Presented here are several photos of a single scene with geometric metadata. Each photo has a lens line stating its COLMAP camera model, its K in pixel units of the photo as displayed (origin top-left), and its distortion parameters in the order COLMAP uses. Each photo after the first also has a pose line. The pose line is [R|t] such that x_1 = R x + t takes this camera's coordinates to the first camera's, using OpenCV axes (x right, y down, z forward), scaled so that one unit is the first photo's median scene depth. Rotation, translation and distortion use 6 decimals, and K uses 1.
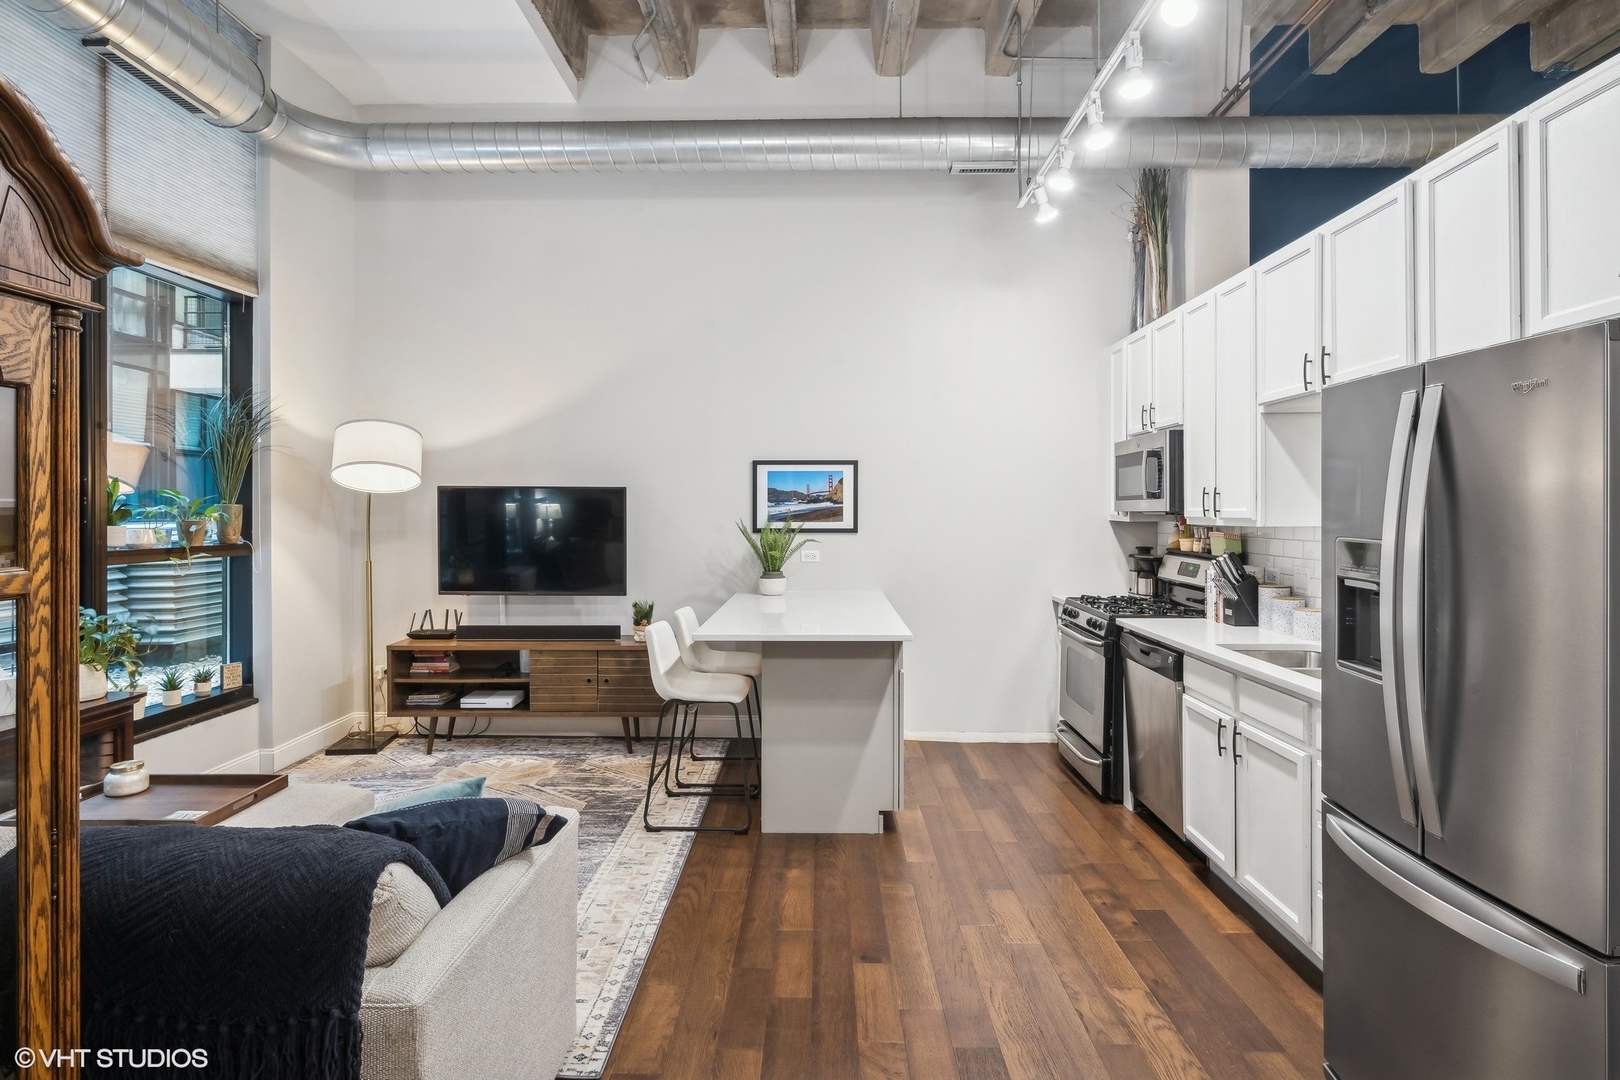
lens RADIAL K [[846.2, 0, 808.2], [0, 846.2, 510.7], [0, 0, 1]] dist [-0.001429, -0.000420]
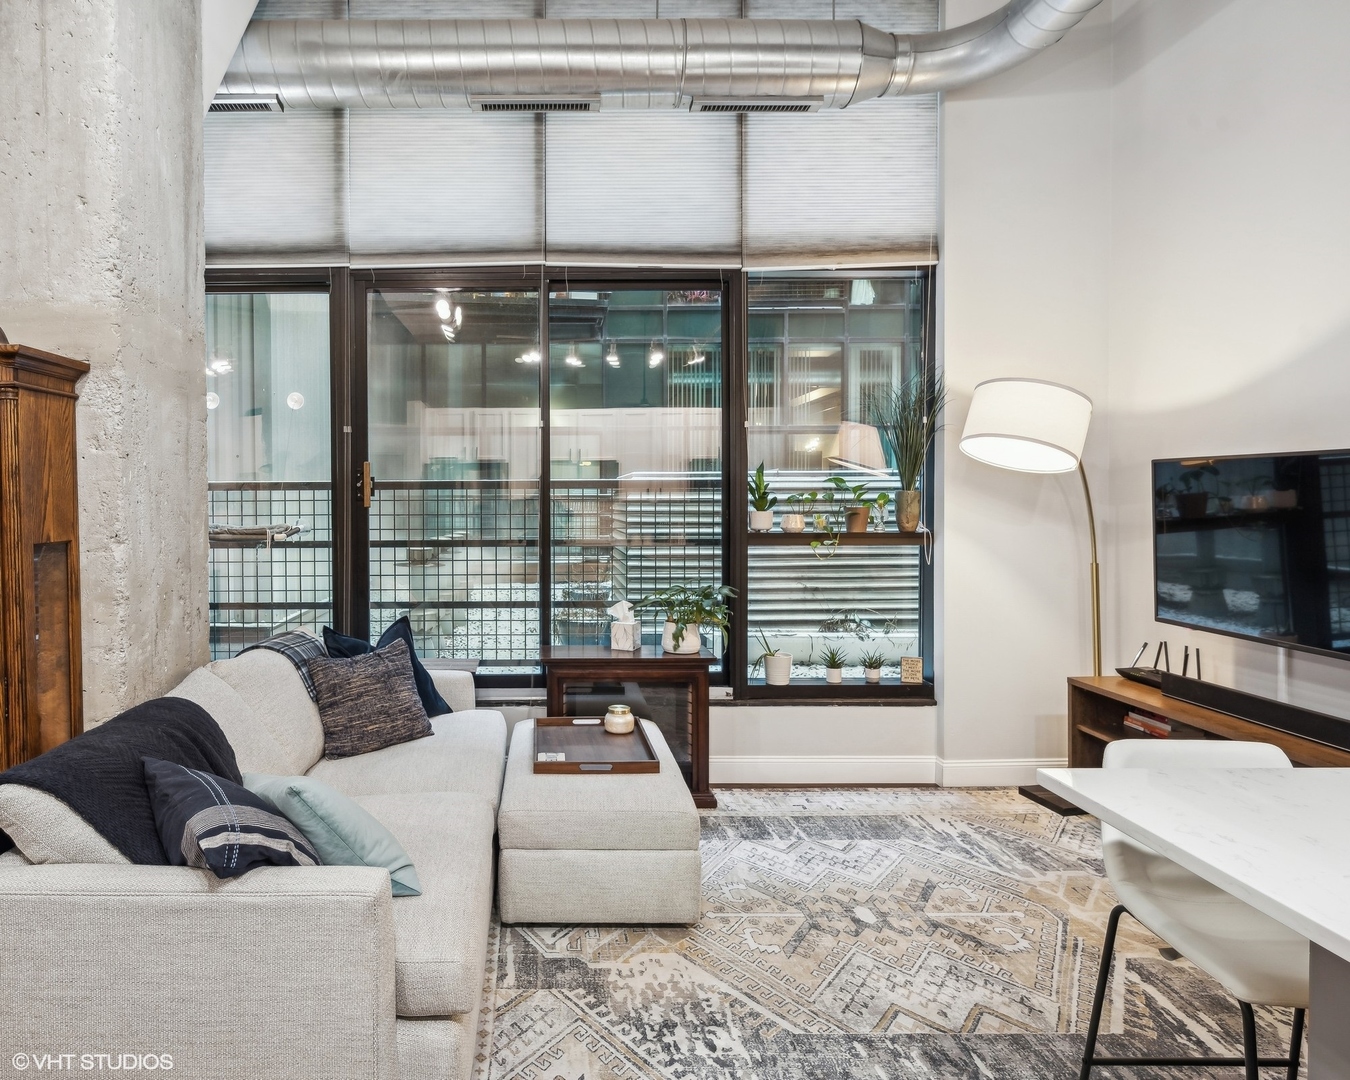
lens RADIAL K [[812.9, 0, 541.8], [0, 812.9, 514.7], [0, 0, 1]] dist [-0.001988, -0.000471]
pose [[0.012217, 0.019650, -0.999732, 0.239114], [0.004301, 0.999797, 0.019704, -0.000300], [0.999916, -0.004540, 0.012130, 0.596447]]
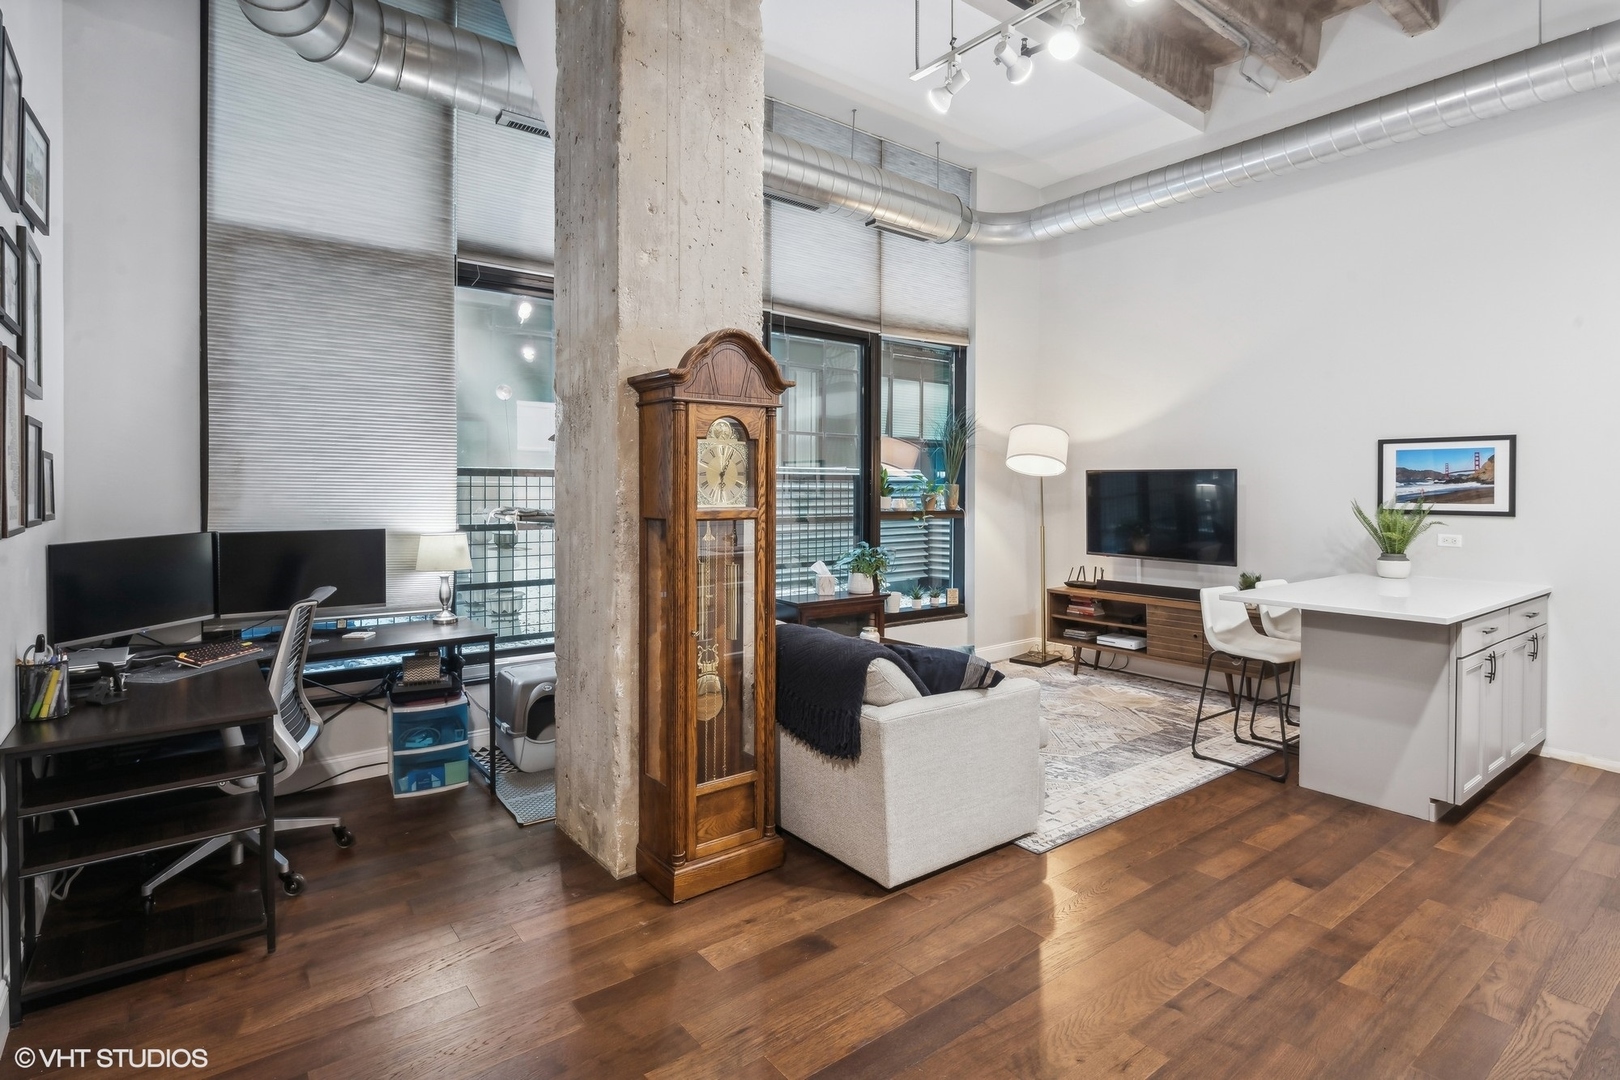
lens RADIAL K [[820.4, 0, 810.2], [0, 820.4, 493.7], [0, 0, 1]] dist [-0.003553, -0.000699]
pose [[0.626058, 0.009393, -0.779720, 0.324306], [-0.006385, 0.999956, 0.006919, 0.000869], [0.779750, 0.000647, 0.626090, -0.133190]]
